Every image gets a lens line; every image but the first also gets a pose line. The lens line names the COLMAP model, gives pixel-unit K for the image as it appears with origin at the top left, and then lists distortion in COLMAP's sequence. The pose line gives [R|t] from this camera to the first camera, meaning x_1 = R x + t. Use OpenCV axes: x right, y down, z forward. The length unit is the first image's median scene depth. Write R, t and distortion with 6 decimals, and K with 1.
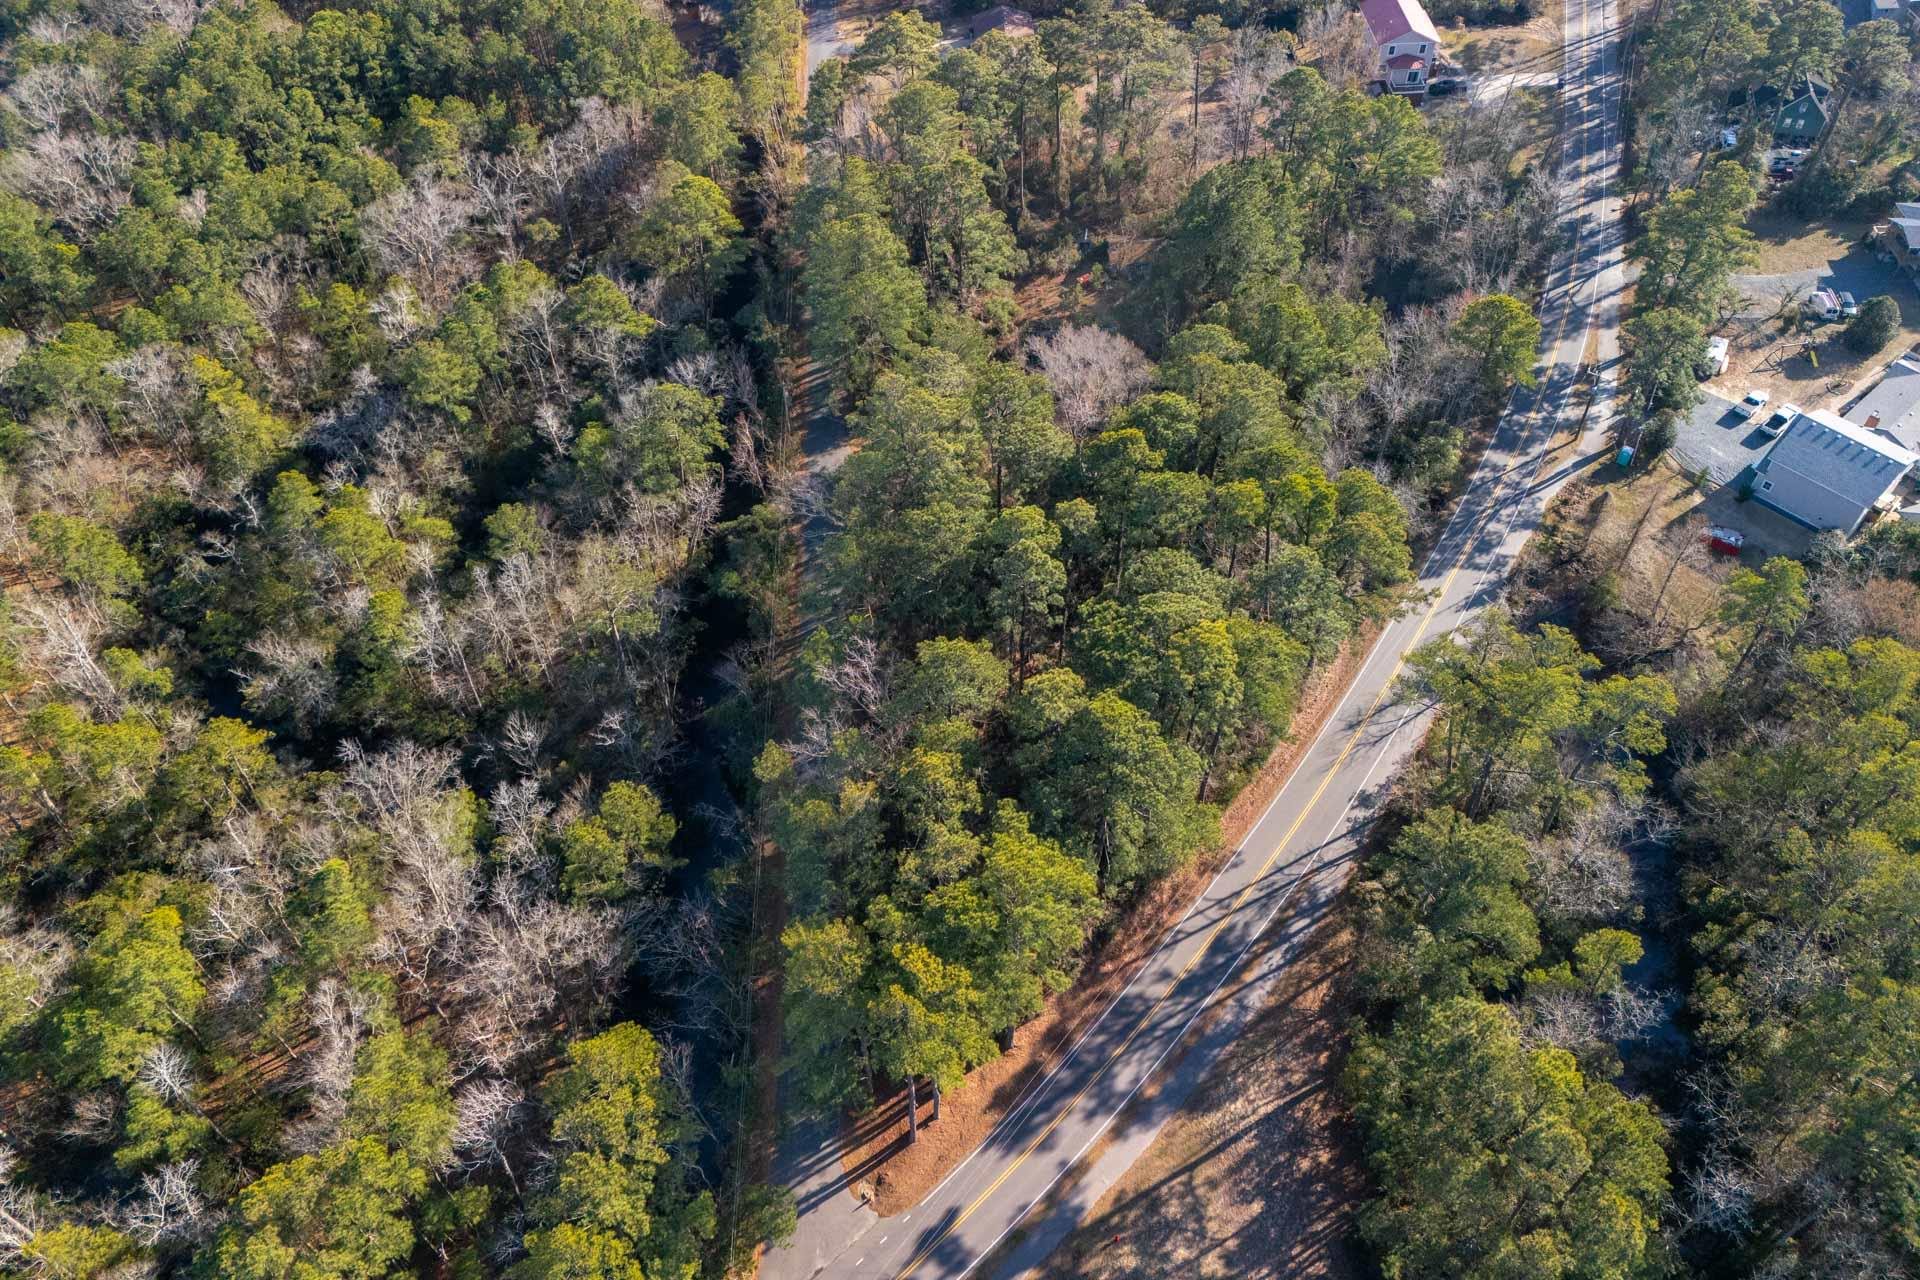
lens RADIAL K [[1402.5, 0, 968.8], [0, 1402.5, 586.9], [0, 0, 1]] dist [0.042231, -0.026531]
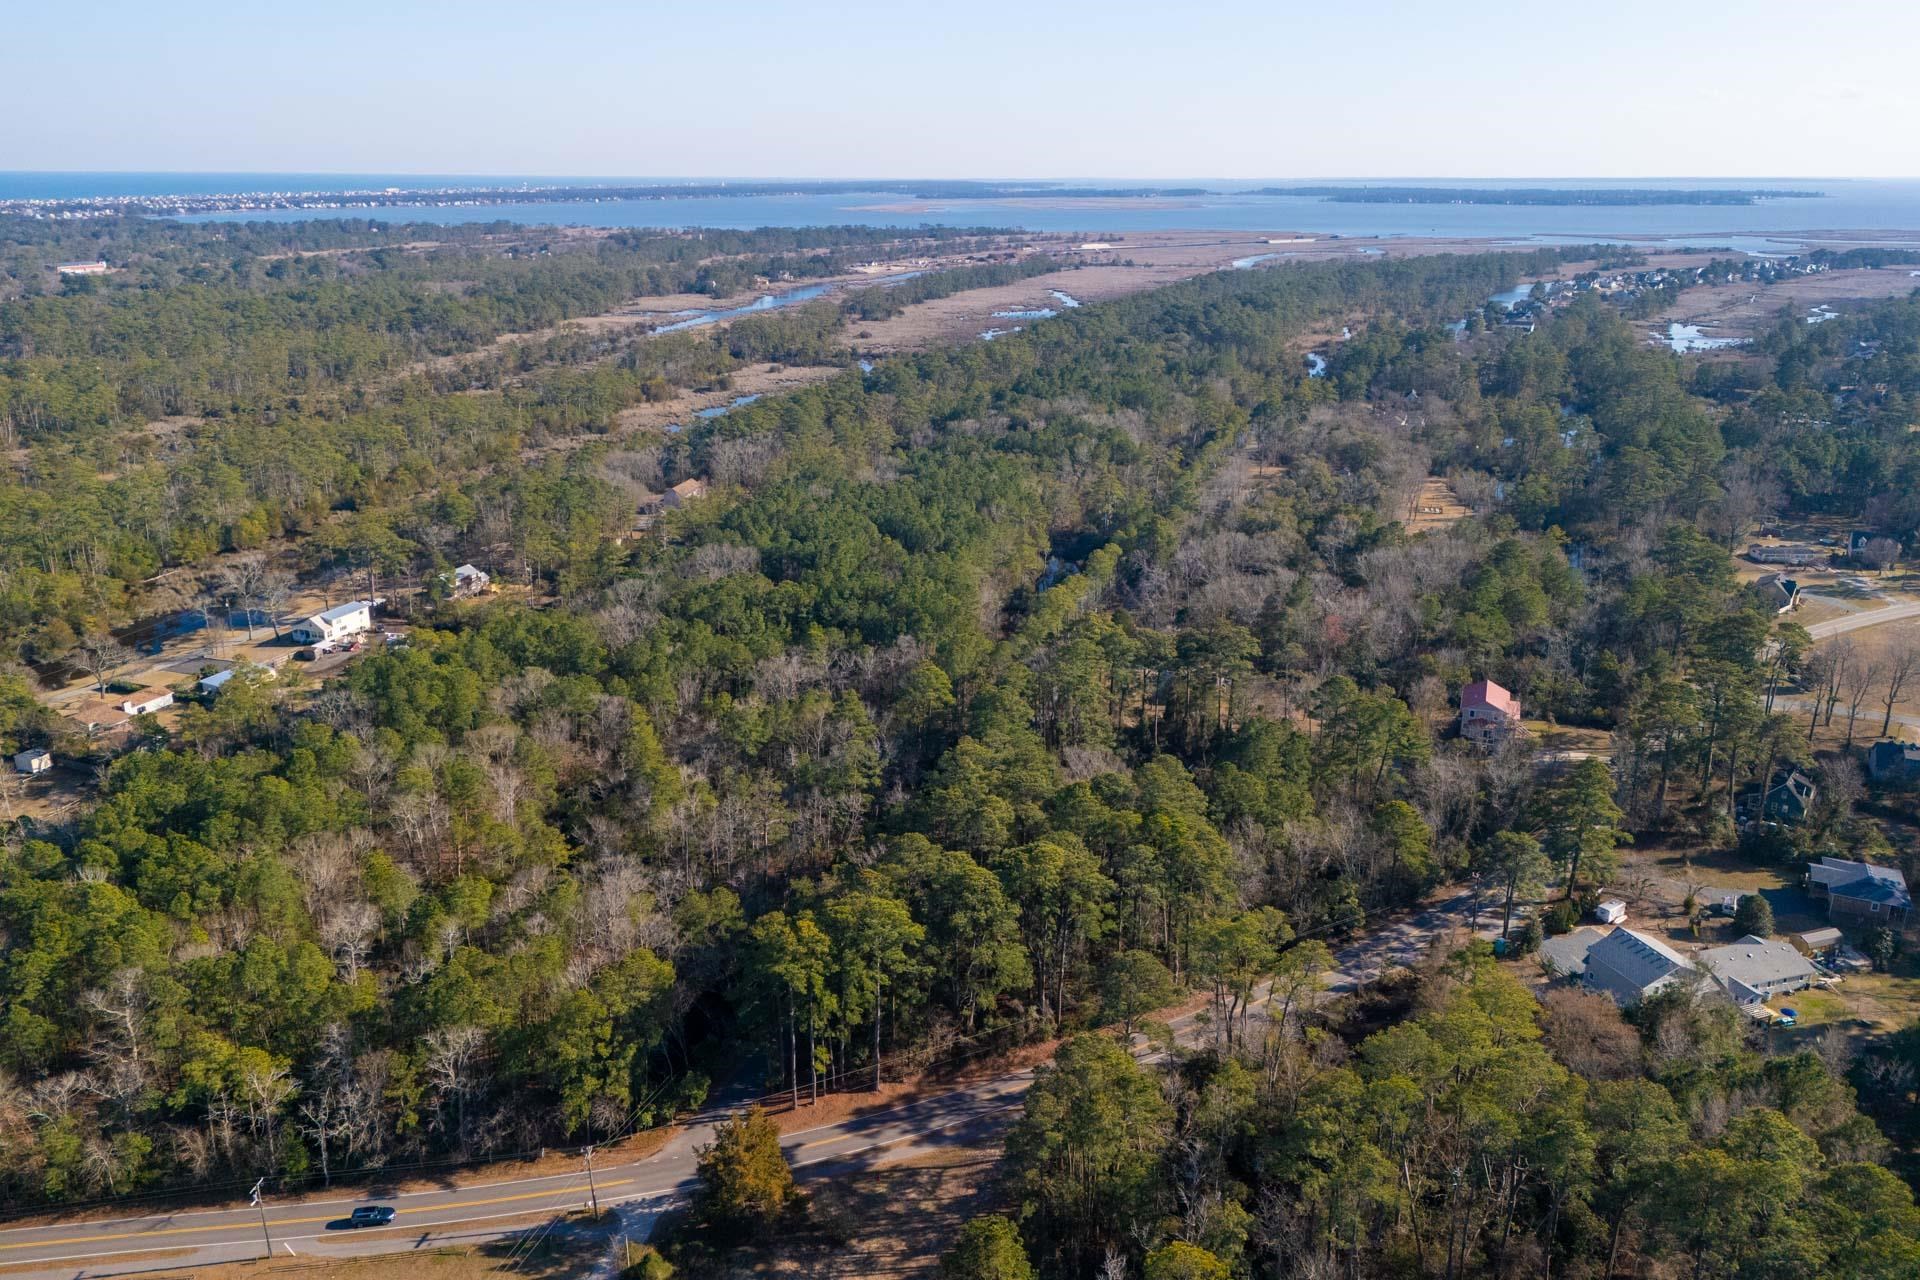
lens RADIAL K [[1402.5, 0, 959.3], [0, 1402.5, 637.9], [0, 0, 1]] dist [0.042231, -0.026531]
pose [[0.921043, 0.142743, -0.362359, 0.581703], [-0.301160, 0.850987, -0.430260, 0.520963], [0.246947, 0.505416, 0.826784, -0.506201]]
